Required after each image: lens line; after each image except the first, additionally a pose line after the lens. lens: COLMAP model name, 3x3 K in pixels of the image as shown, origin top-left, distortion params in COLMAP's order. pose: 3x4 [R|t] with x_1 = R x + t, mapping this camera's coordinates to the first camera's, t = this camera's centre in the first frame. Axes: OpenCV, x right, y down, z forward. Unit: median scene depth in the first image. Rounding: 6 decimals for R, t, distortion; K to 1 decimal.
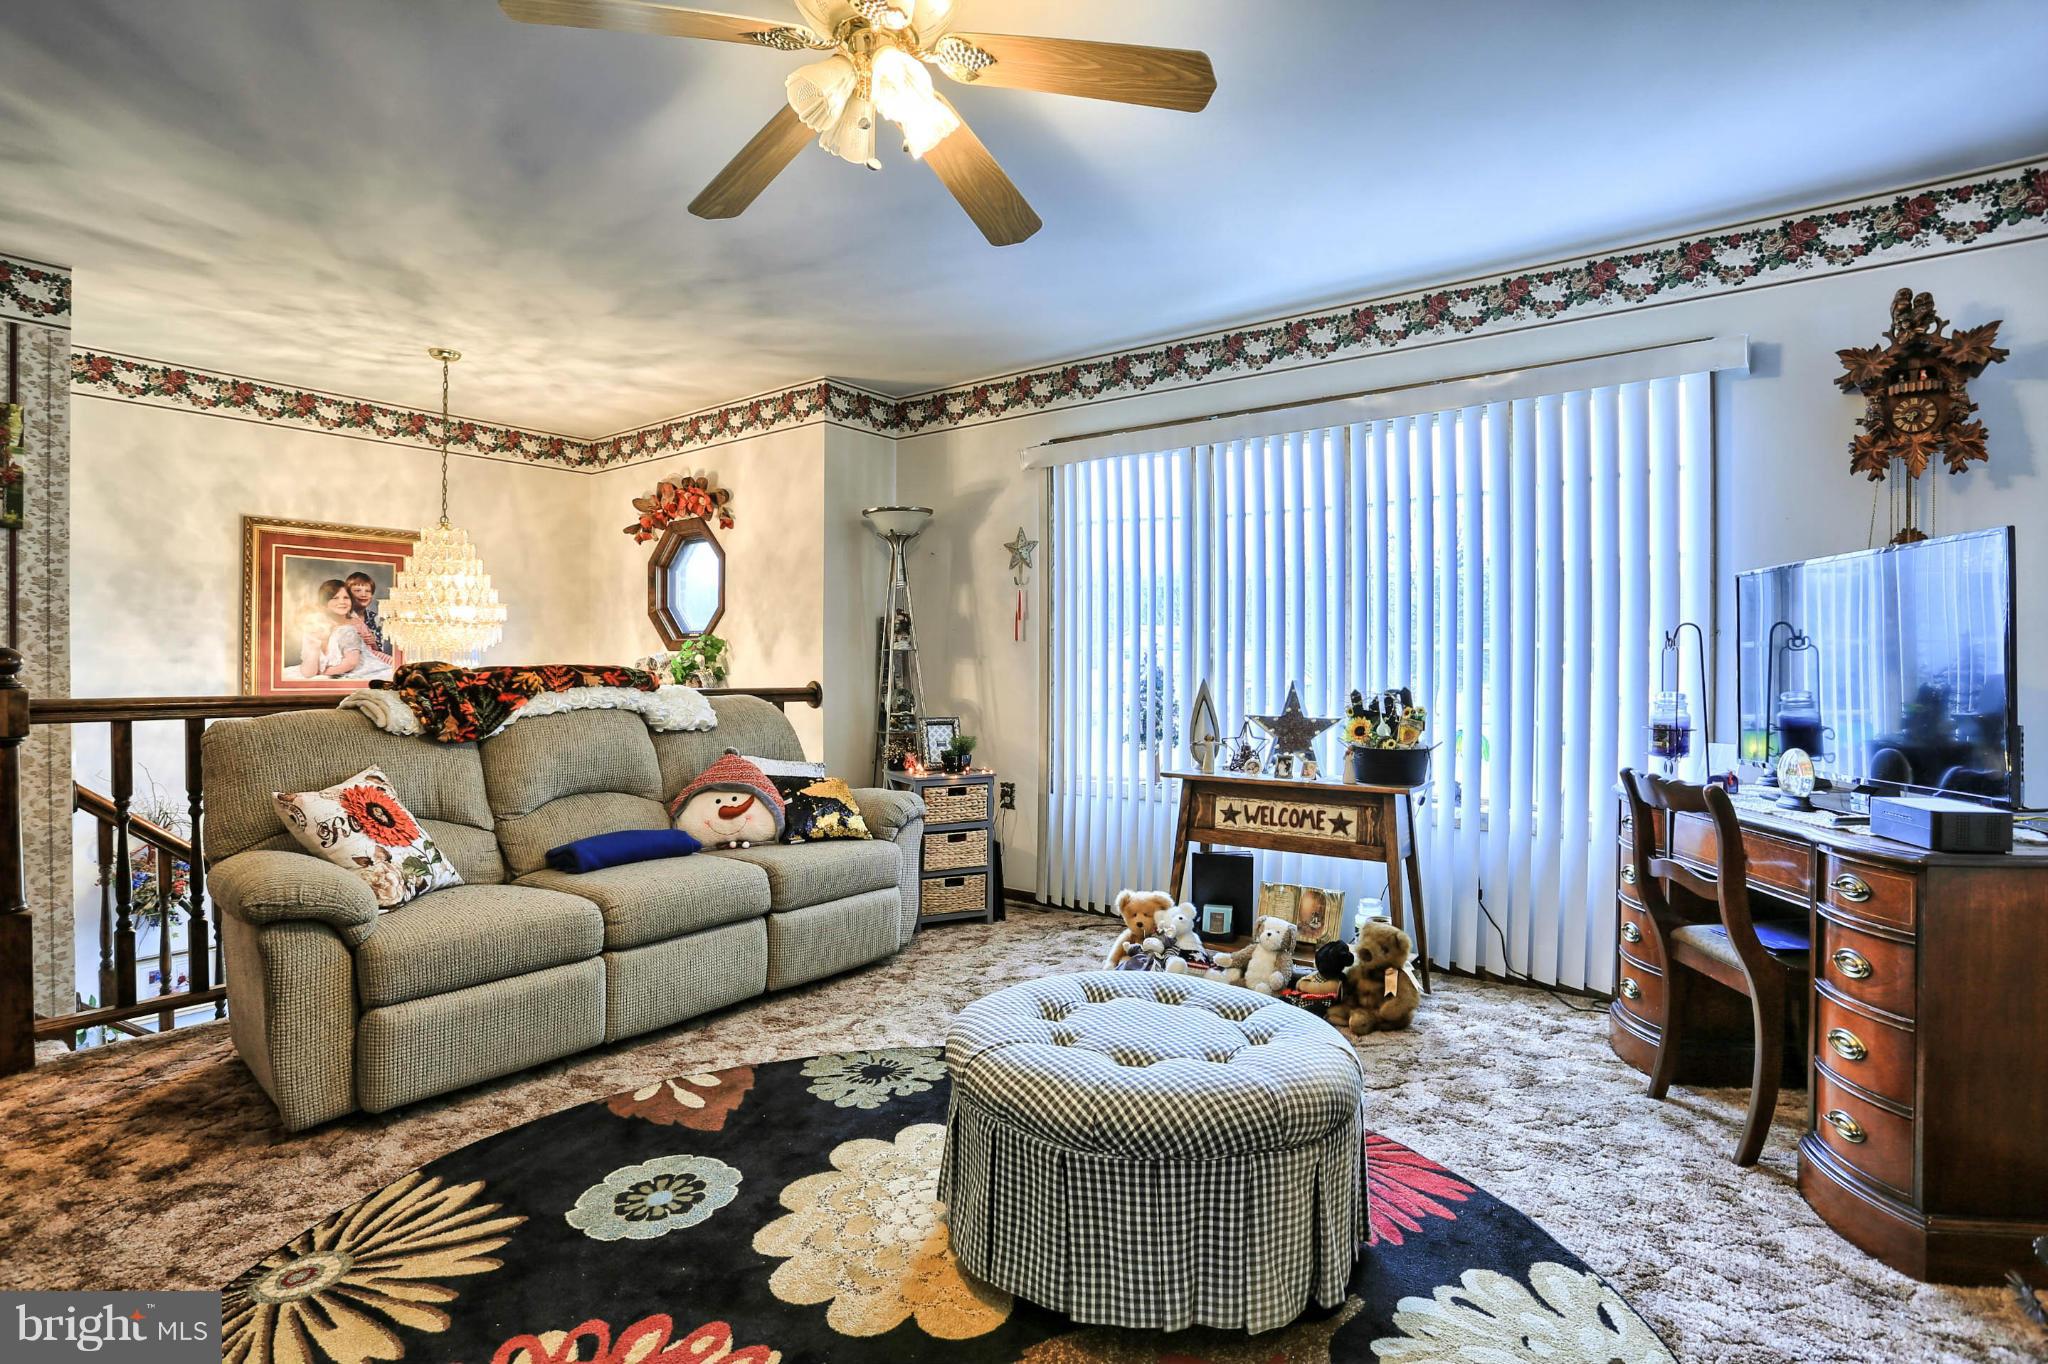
lens RADIAL K [[999.1, 0, 1036.5], [0, 999.1, 672.1], [0, 0, 1]] dist [-0.077510, 0.032154]
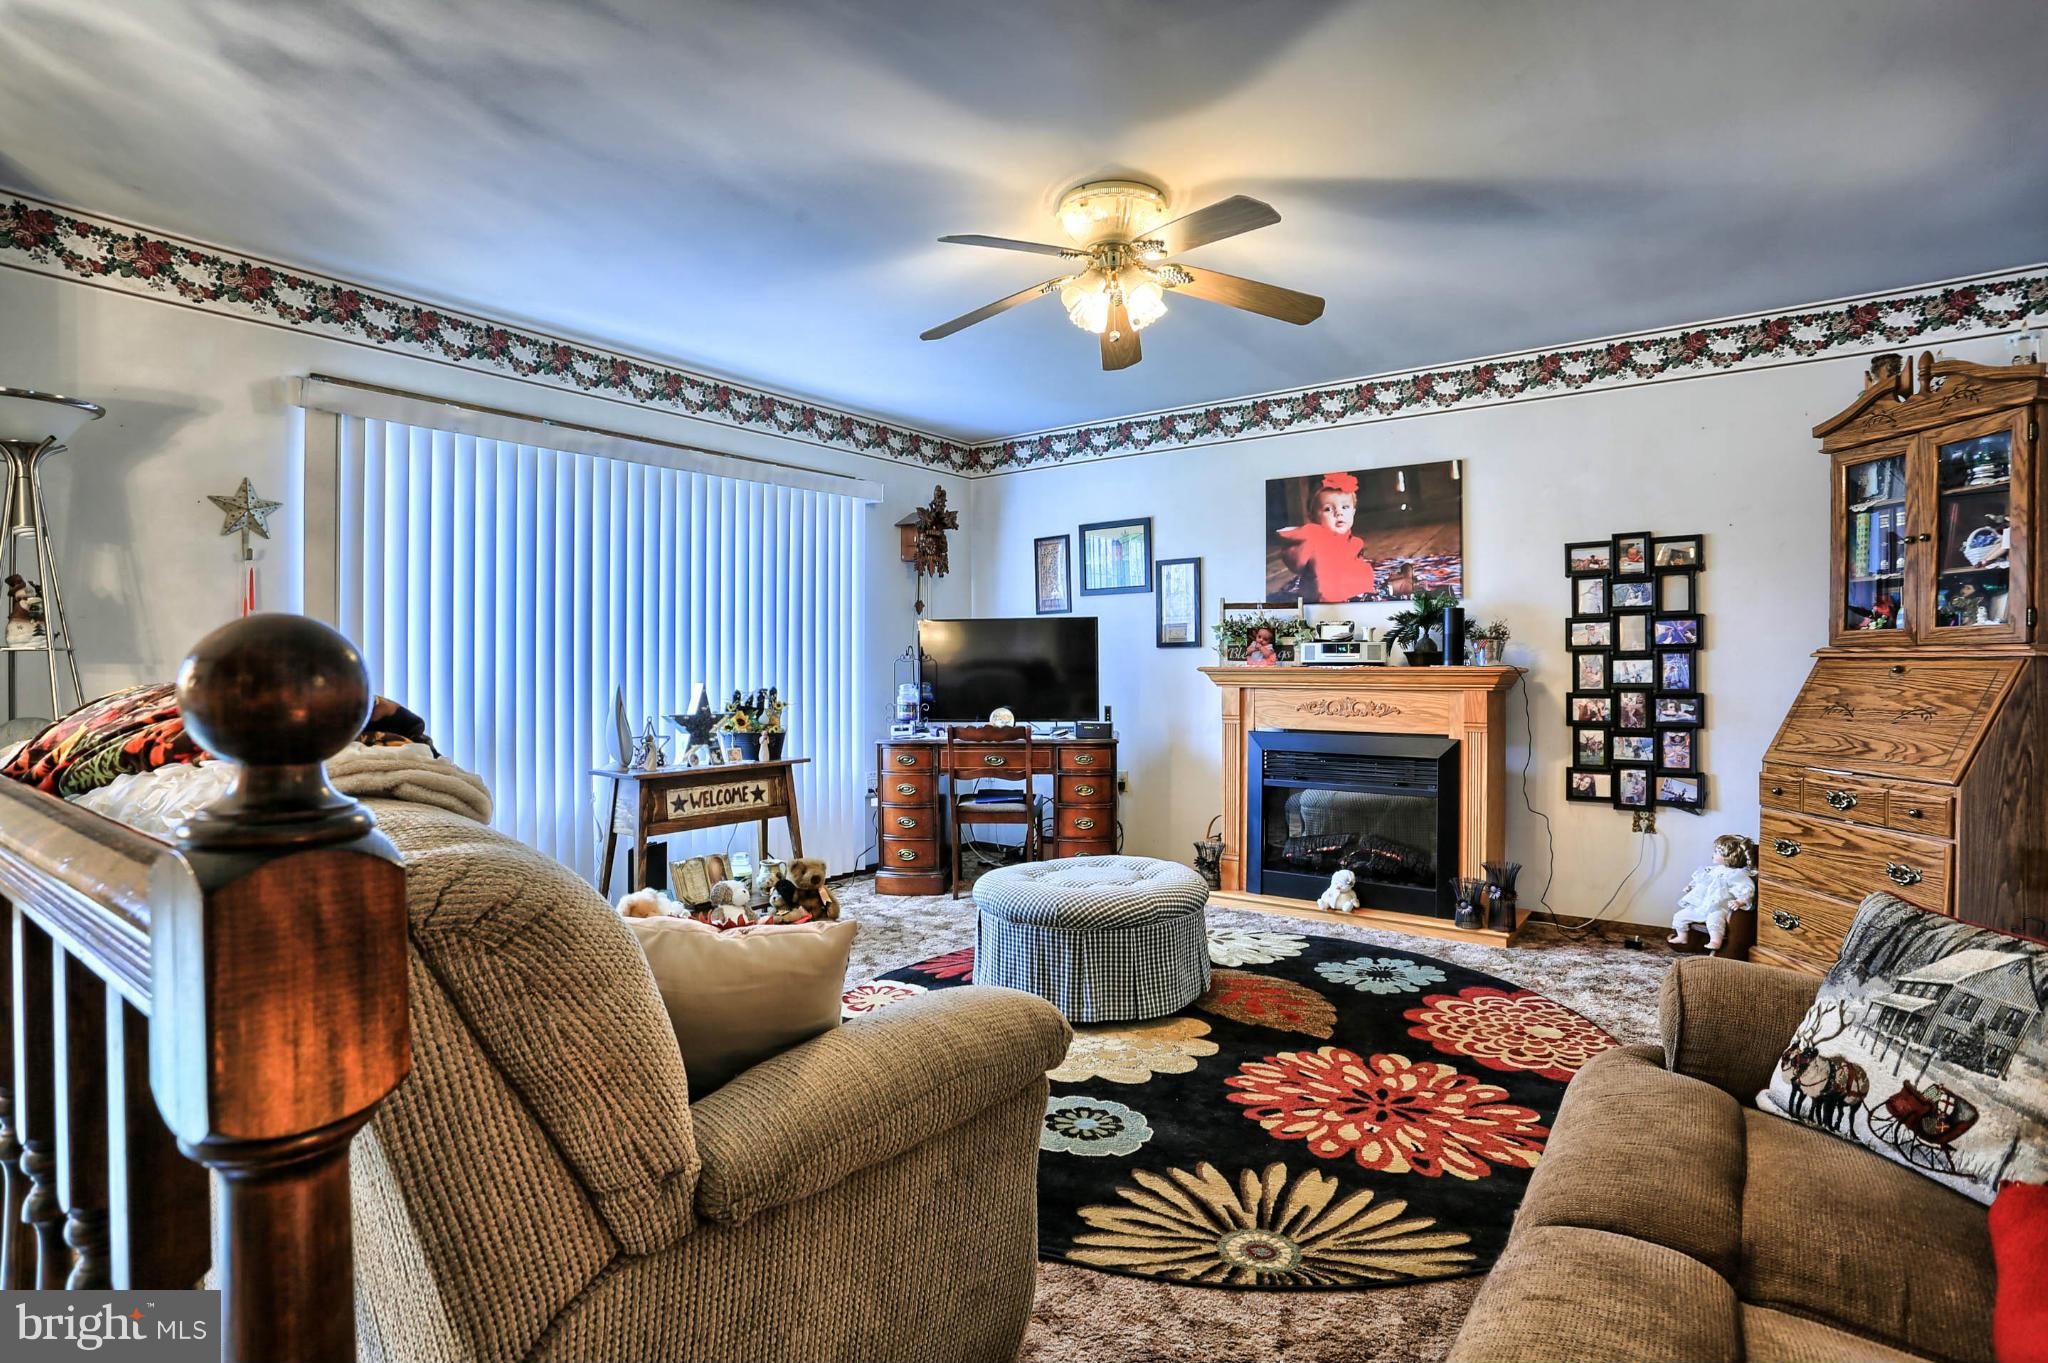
lens RADIAL K [[952.7, 0, 1018.5], [0, 952.7, 668.0], [0, 0, 1]] dist [-0.068948, 0.023137]
pose [[0.031941, -0.001605, 0.999488, -0.927825], [0.011204, 0.999936, 0.001248, -0.008196], [-0.999427, 0.011158, 0.031957, 0.631140]]
